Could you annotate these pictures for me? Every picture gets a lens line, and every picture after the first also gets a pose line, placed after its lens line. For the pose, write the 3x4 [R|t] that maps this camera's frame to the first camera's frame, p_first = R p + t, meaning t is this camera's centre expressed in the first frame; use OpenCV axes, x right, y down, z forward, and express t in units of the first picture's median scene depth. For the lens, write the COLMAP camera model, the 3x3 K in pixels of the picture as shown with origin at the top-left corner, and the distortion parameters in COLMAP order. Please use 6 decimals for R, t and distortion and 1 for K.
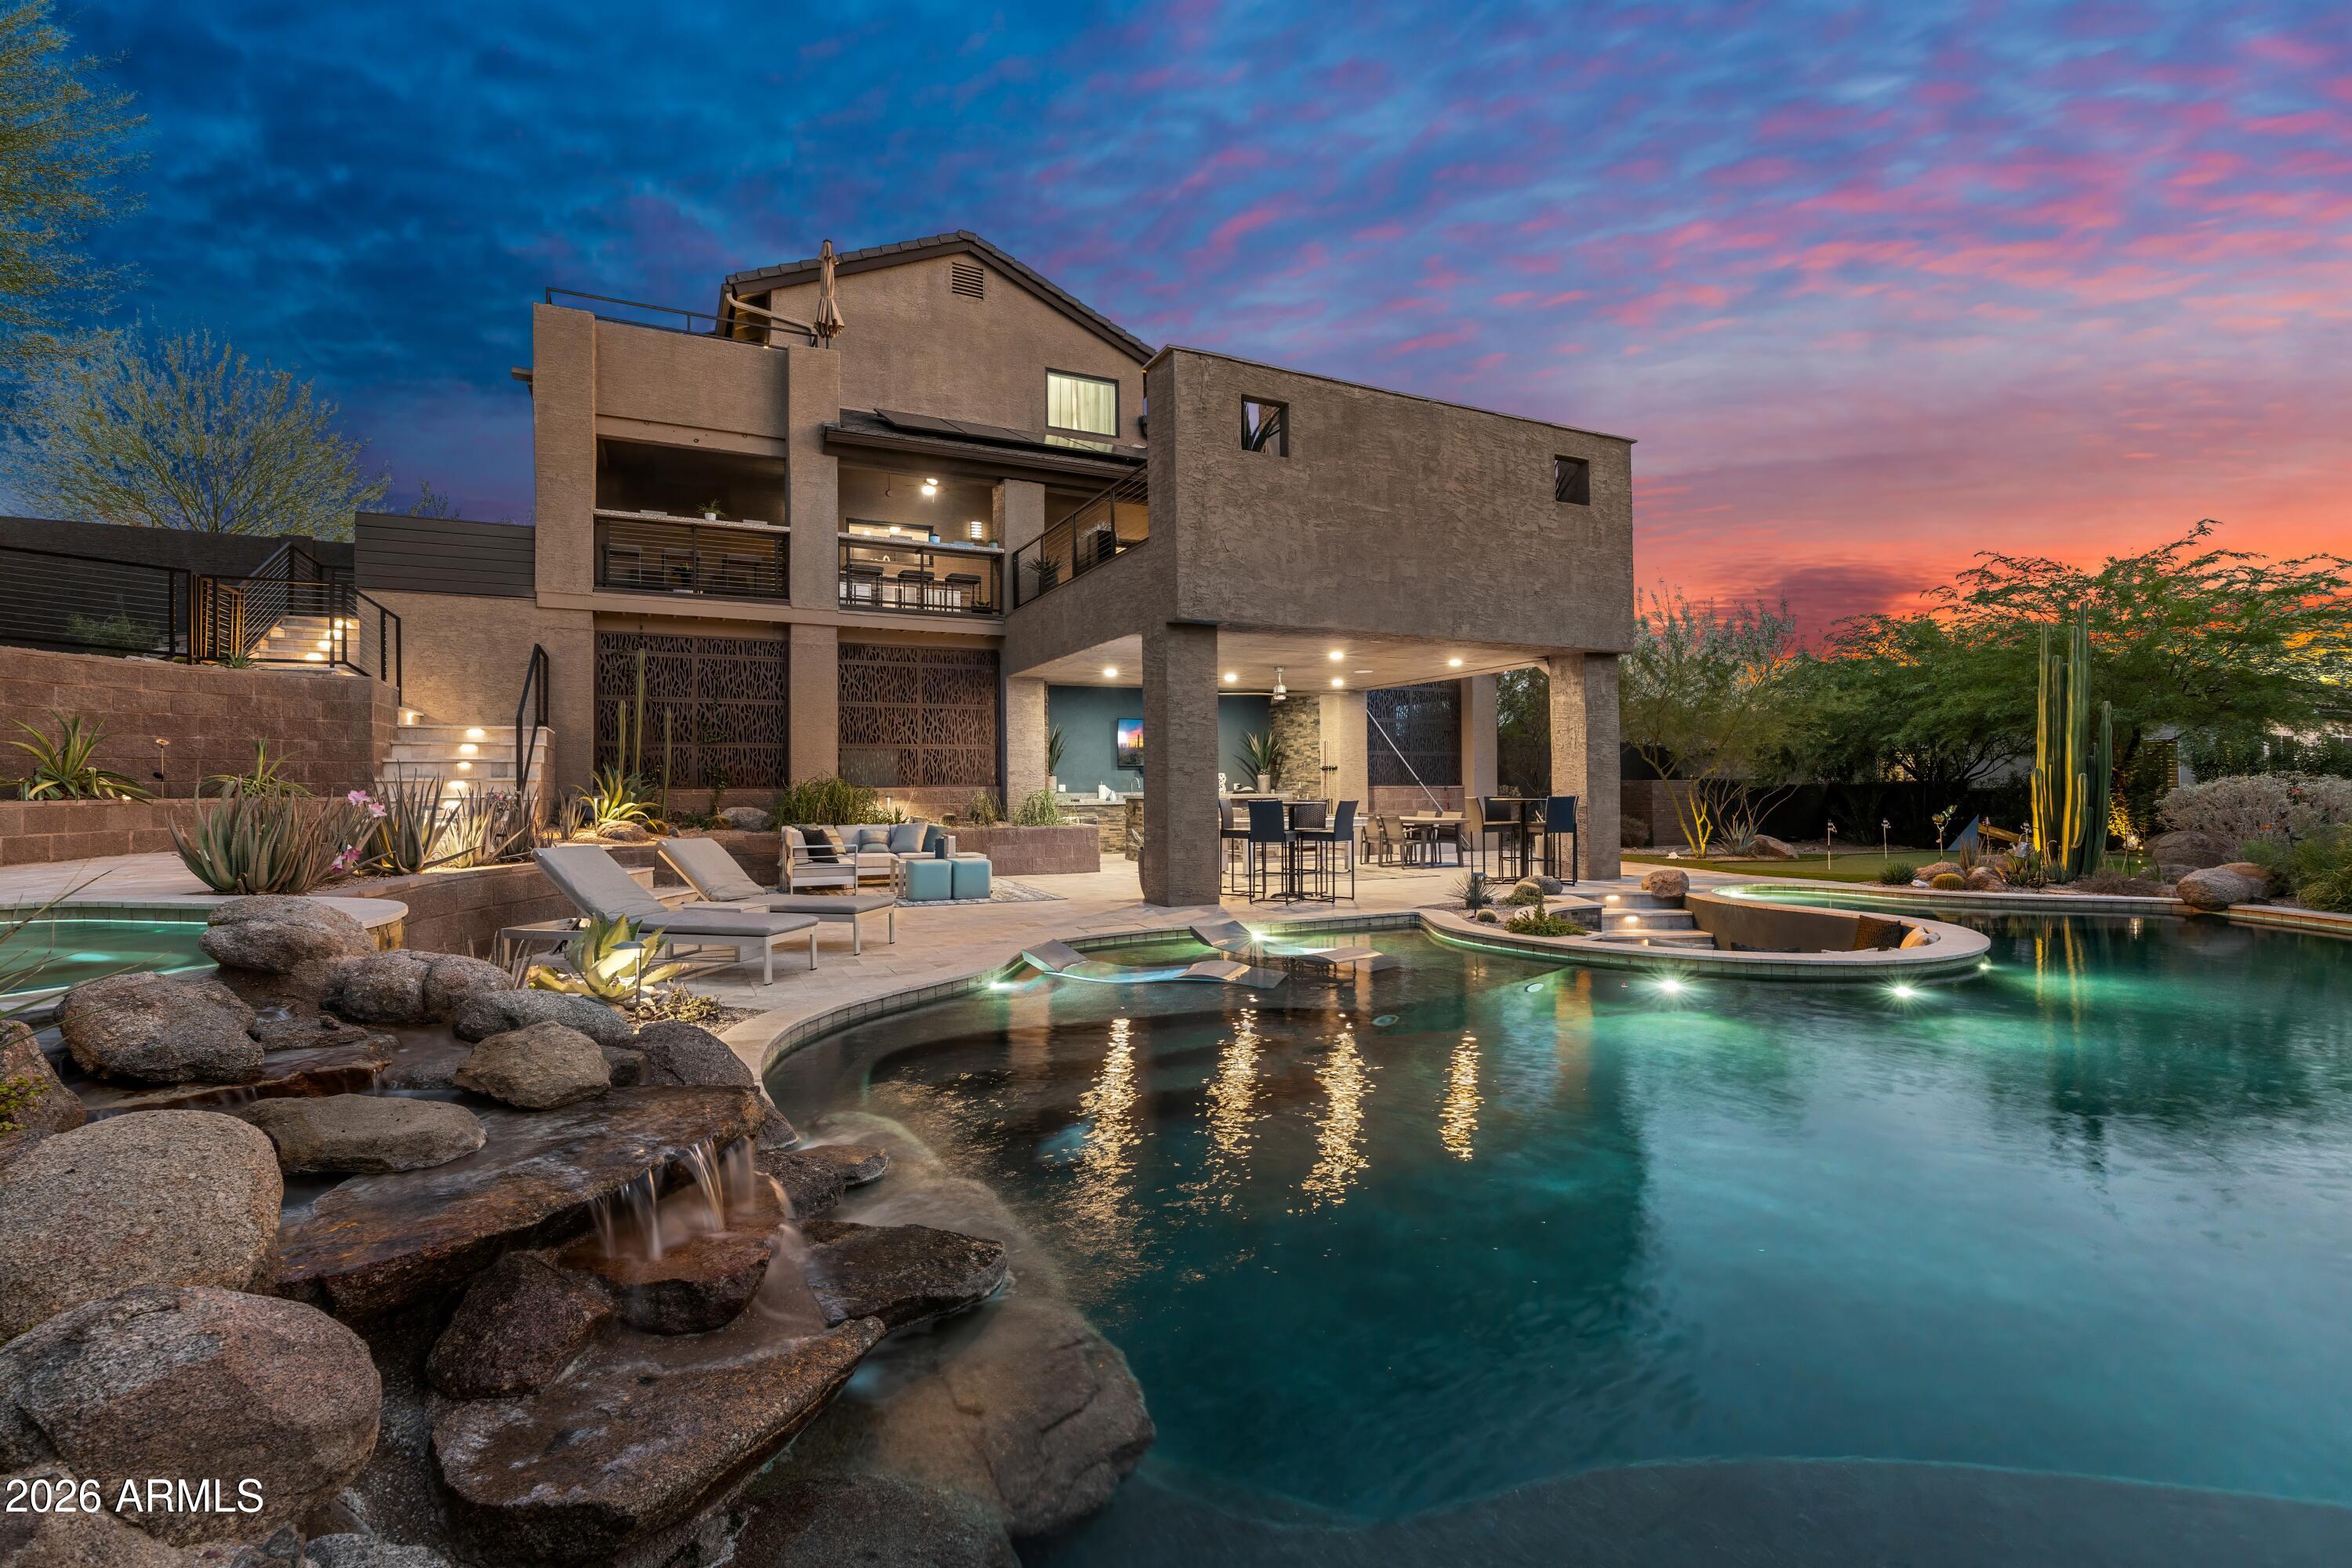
lens RADIAL K [[1050.7, 0, 1162.7], [0, 1050.7, 766.4], [0, 0, 1]] dist [-0.007645, 0.002527]
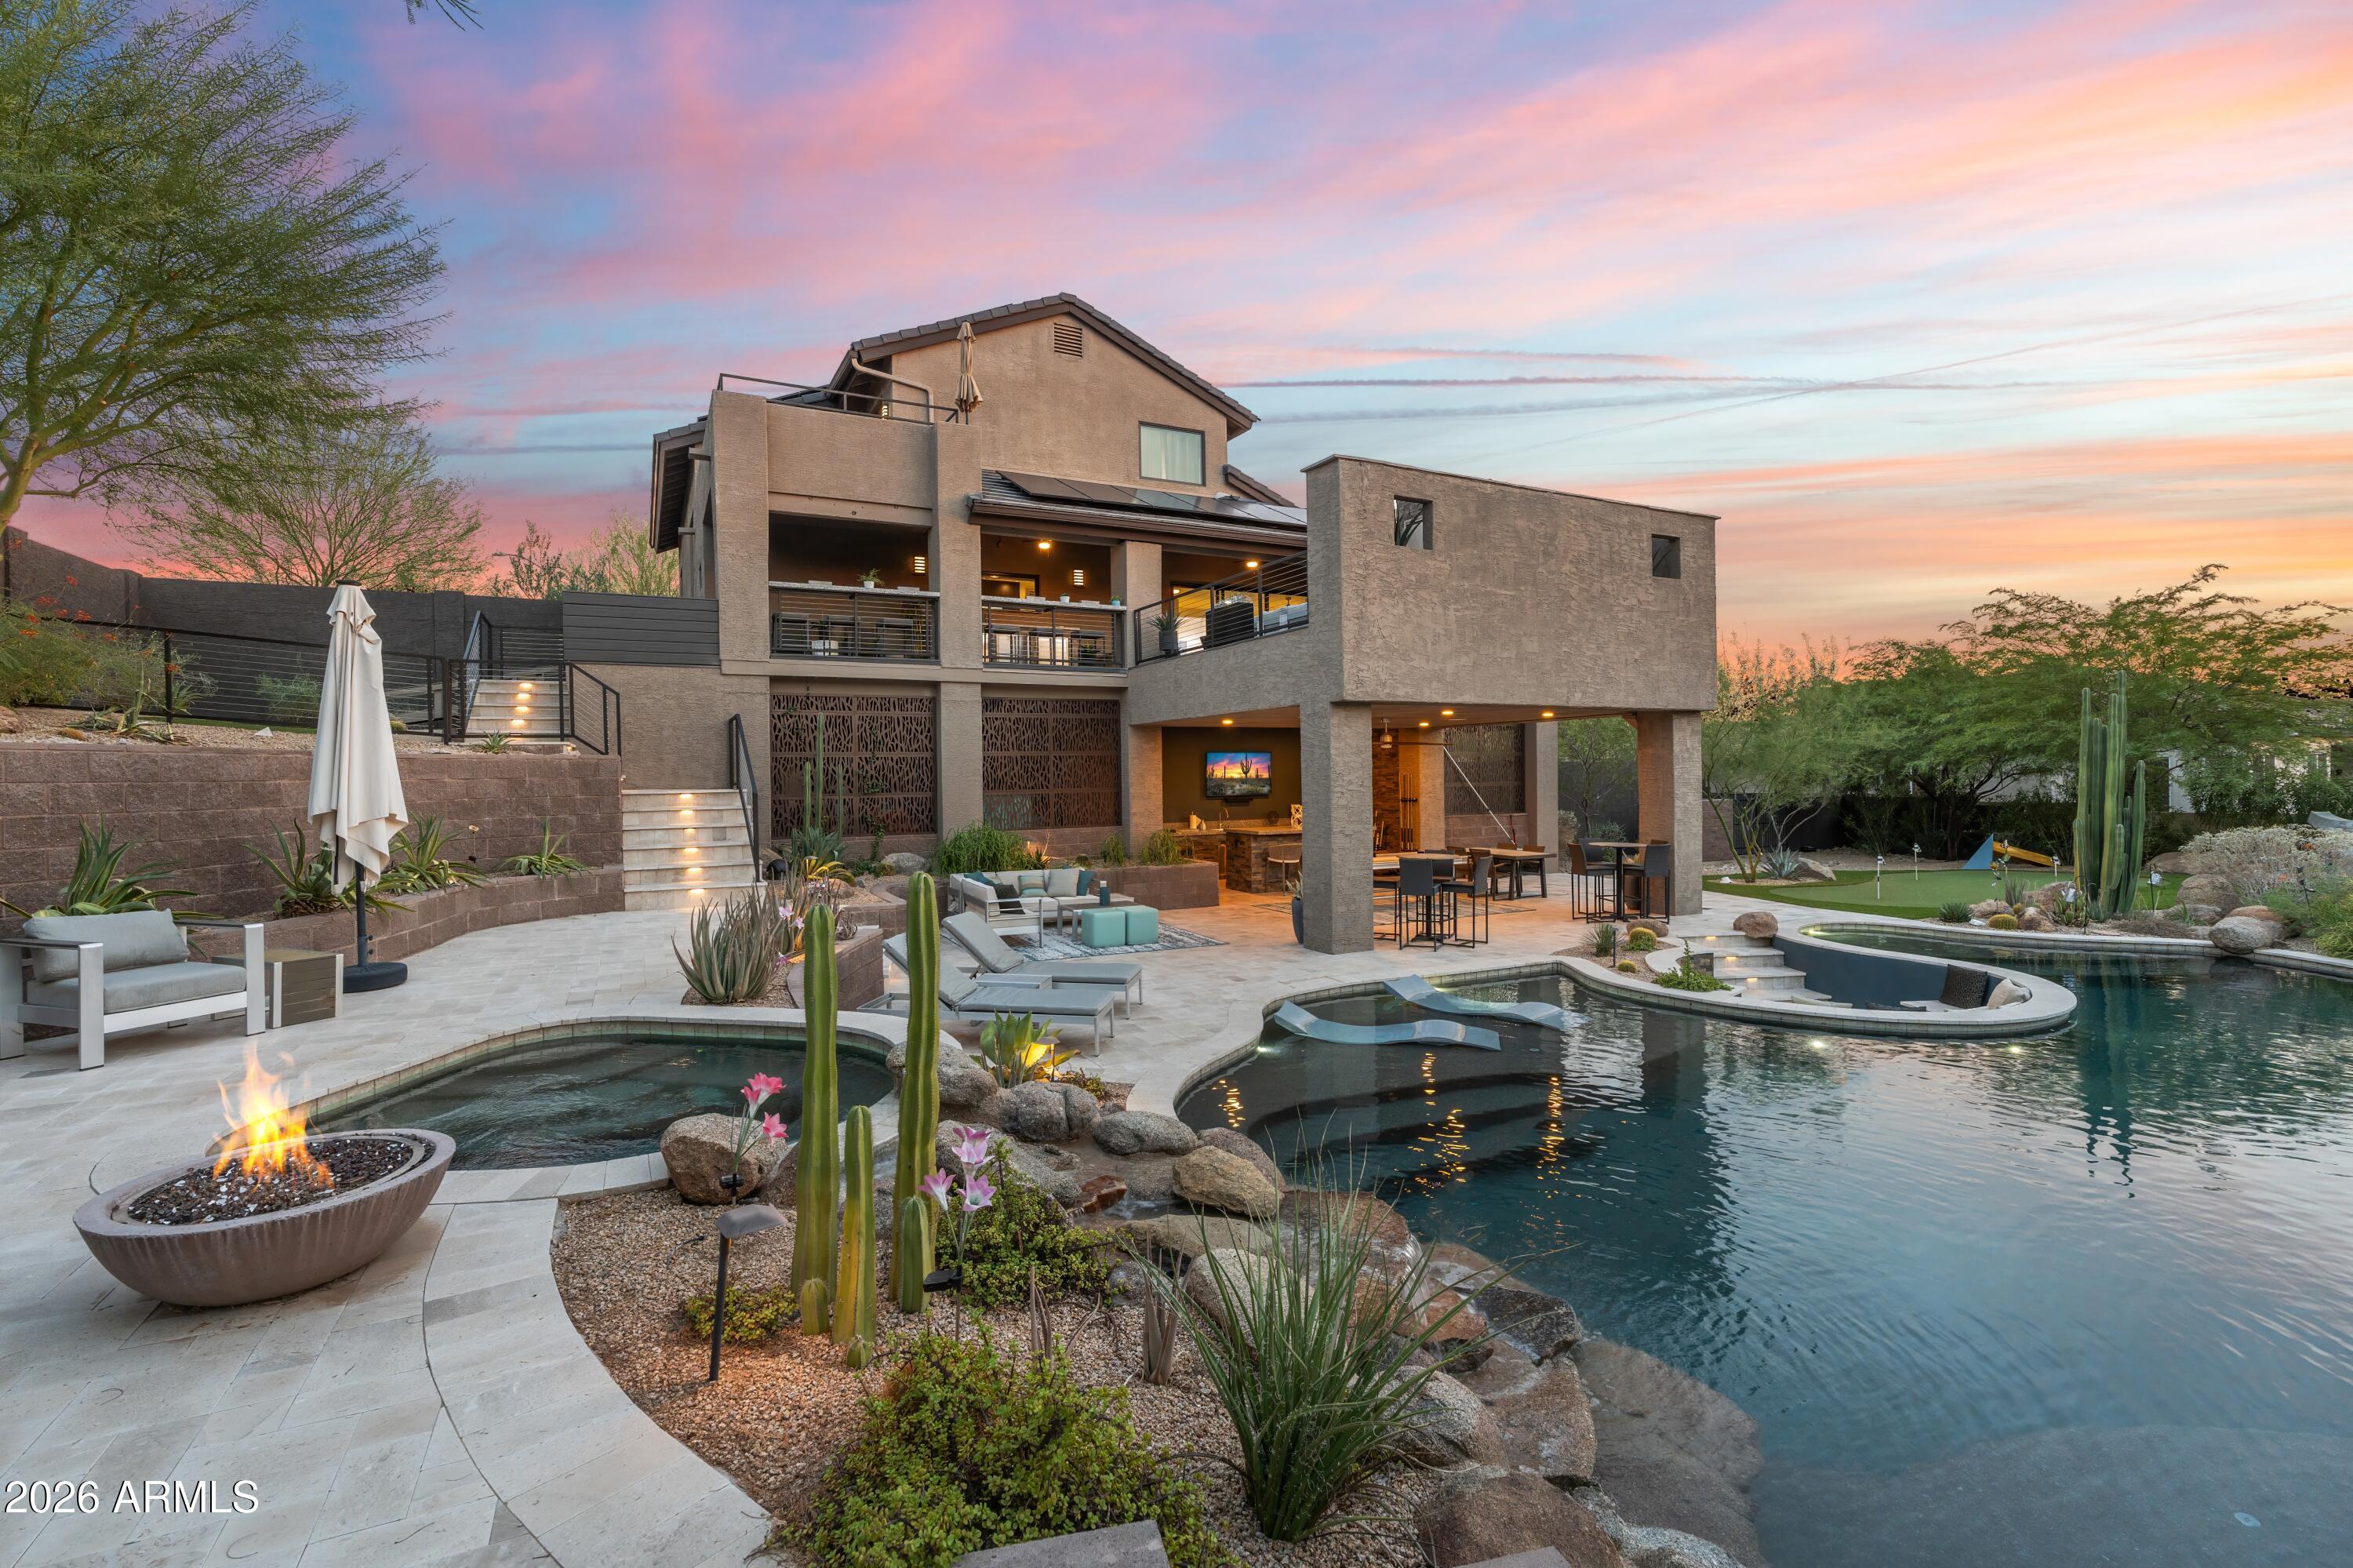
lens RADIAL K [[1051.2, 0, 1167.6], [0, 1051.2, 769.2], [0, 0, 1]] dist [-0.007645, 0.002527]
pose [[0.999700, -0.004751, 0.024027, -0.154333], [0.004340, 0.999844, 0.017117, -0.066480], [-0.024104, -0.017008, 0.999565, -0.091081]]
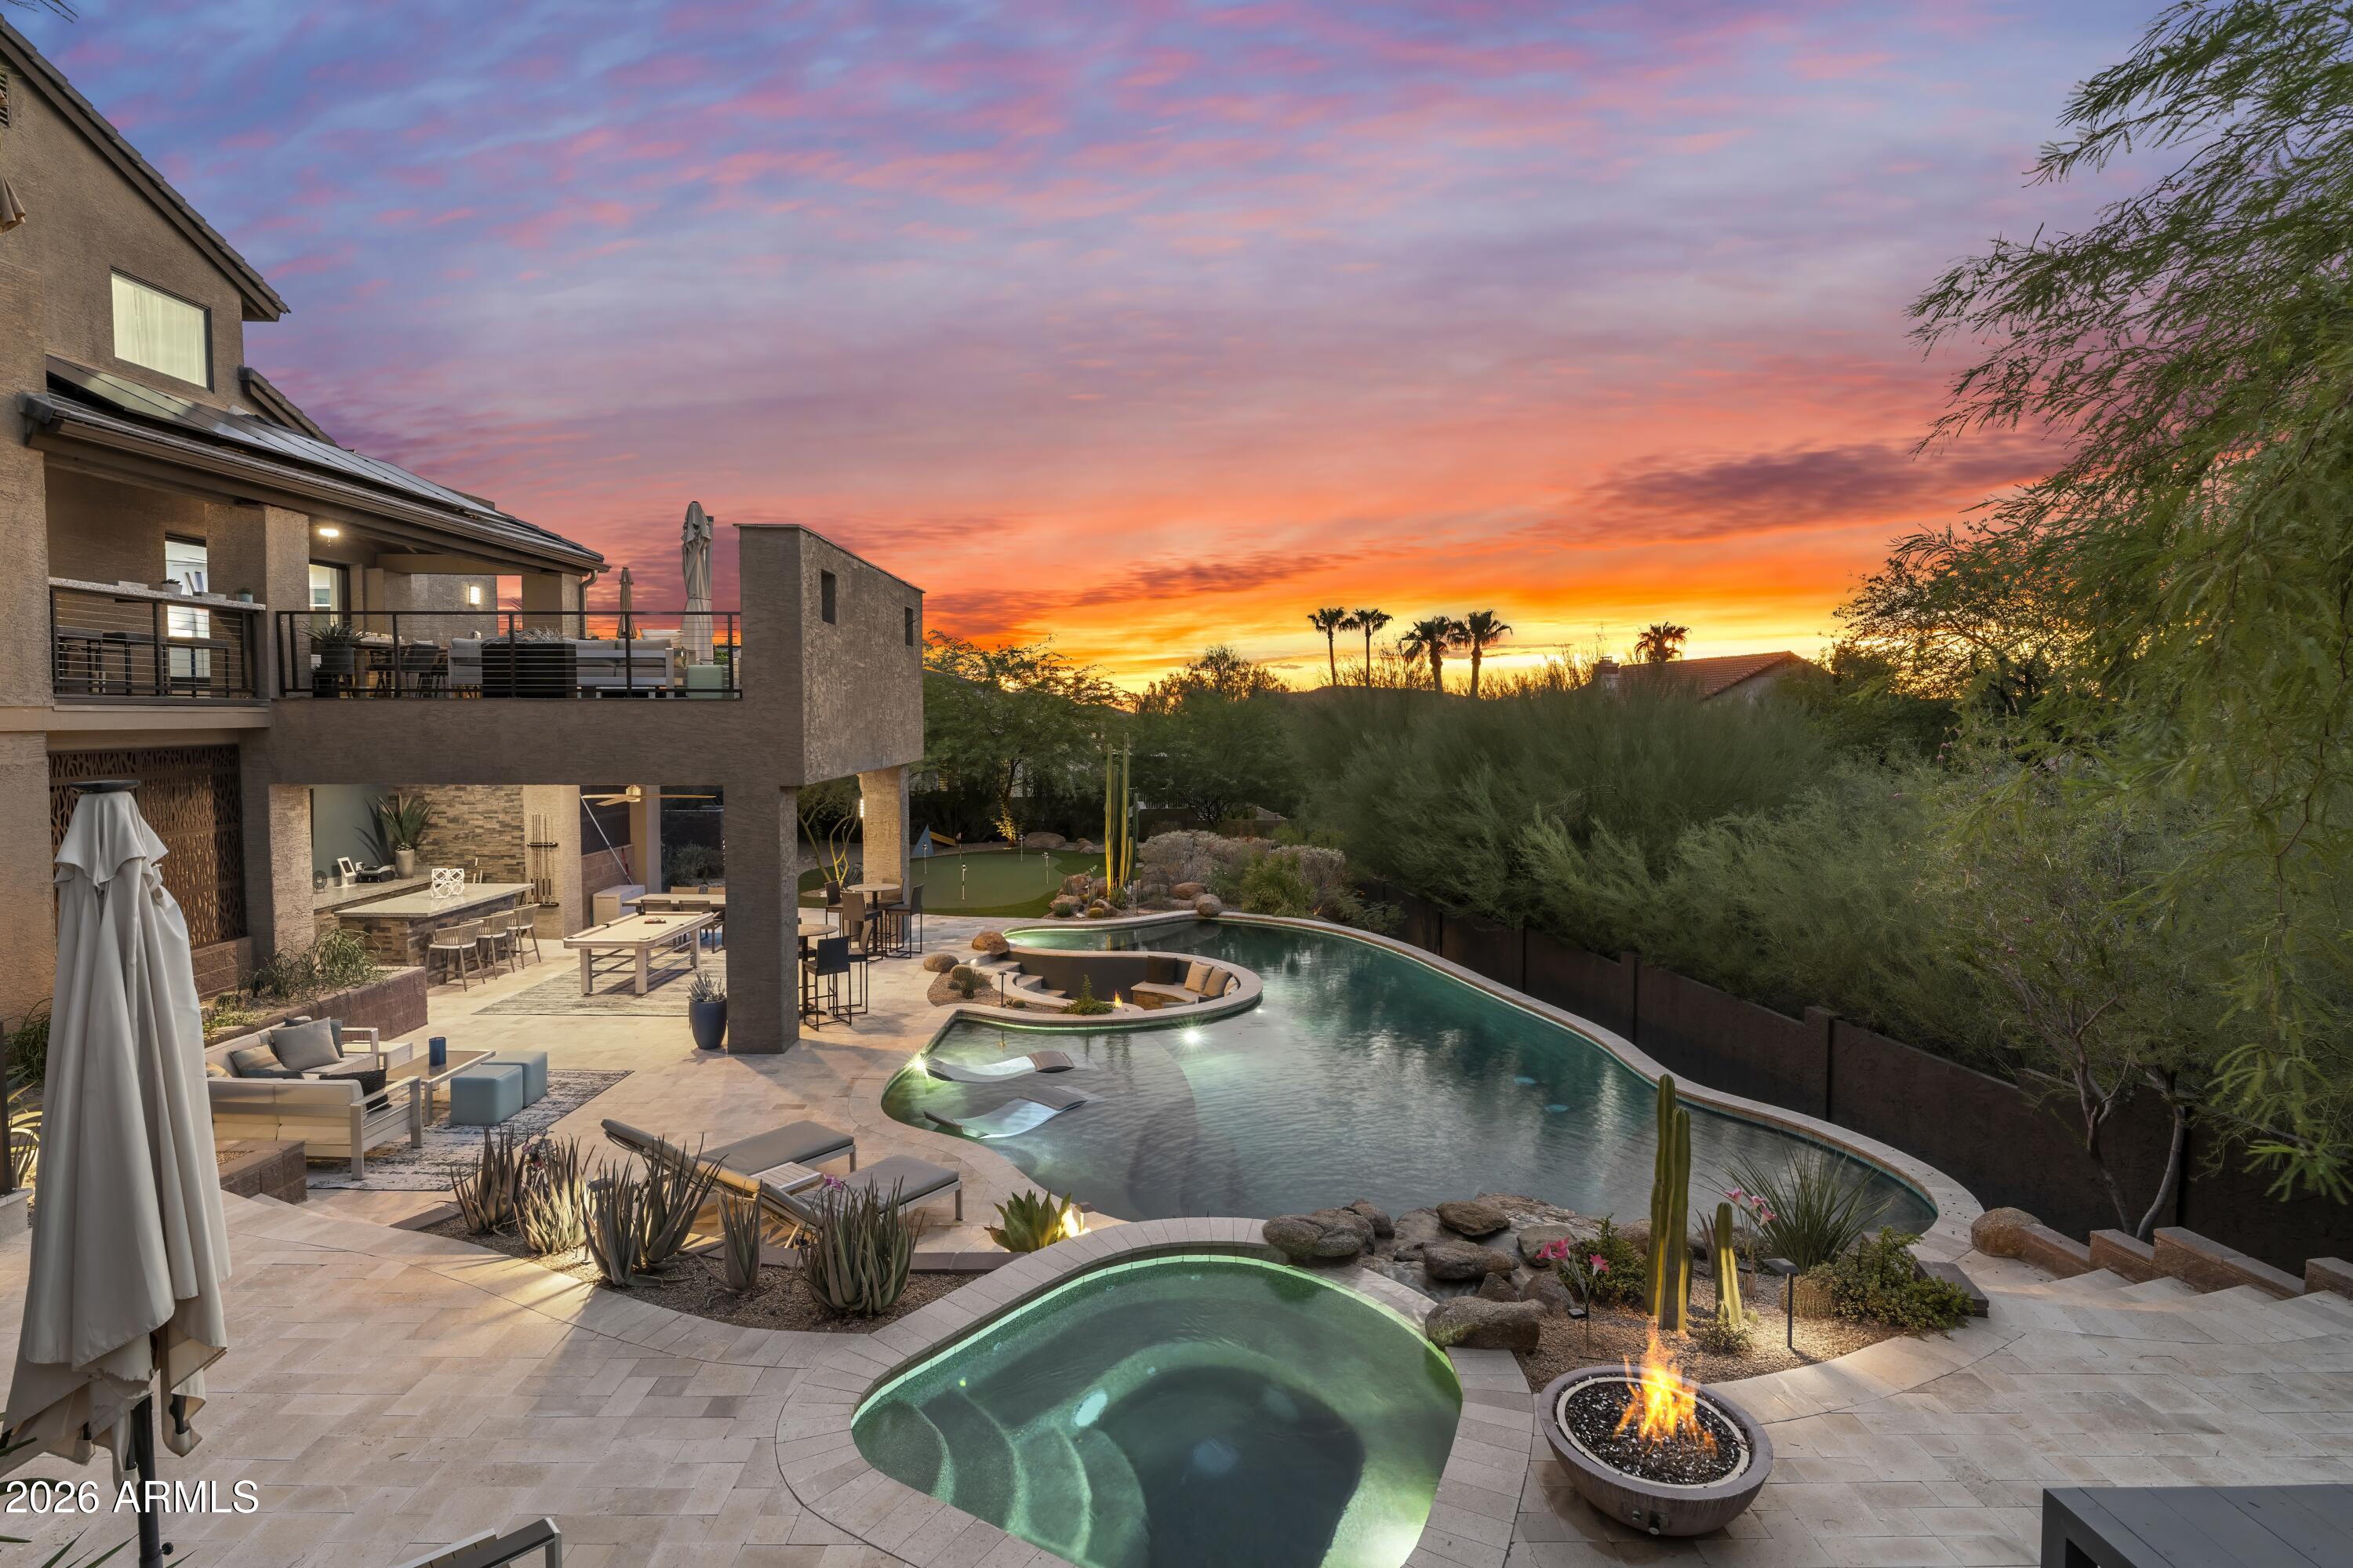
lens RADIAL K [[1146.0, 0, 1189.1], [0, 1146.0, 772.6], [0, 0, 1]] dist [-0.019738, 0.002245]
pose [[0.414186, -0.036656, 0.909454, -0.673727], [-0.031005, 0.998041, 0.054347, -0.176483], [-0.909664, -0.050707, 0.412238, 0.128601]]
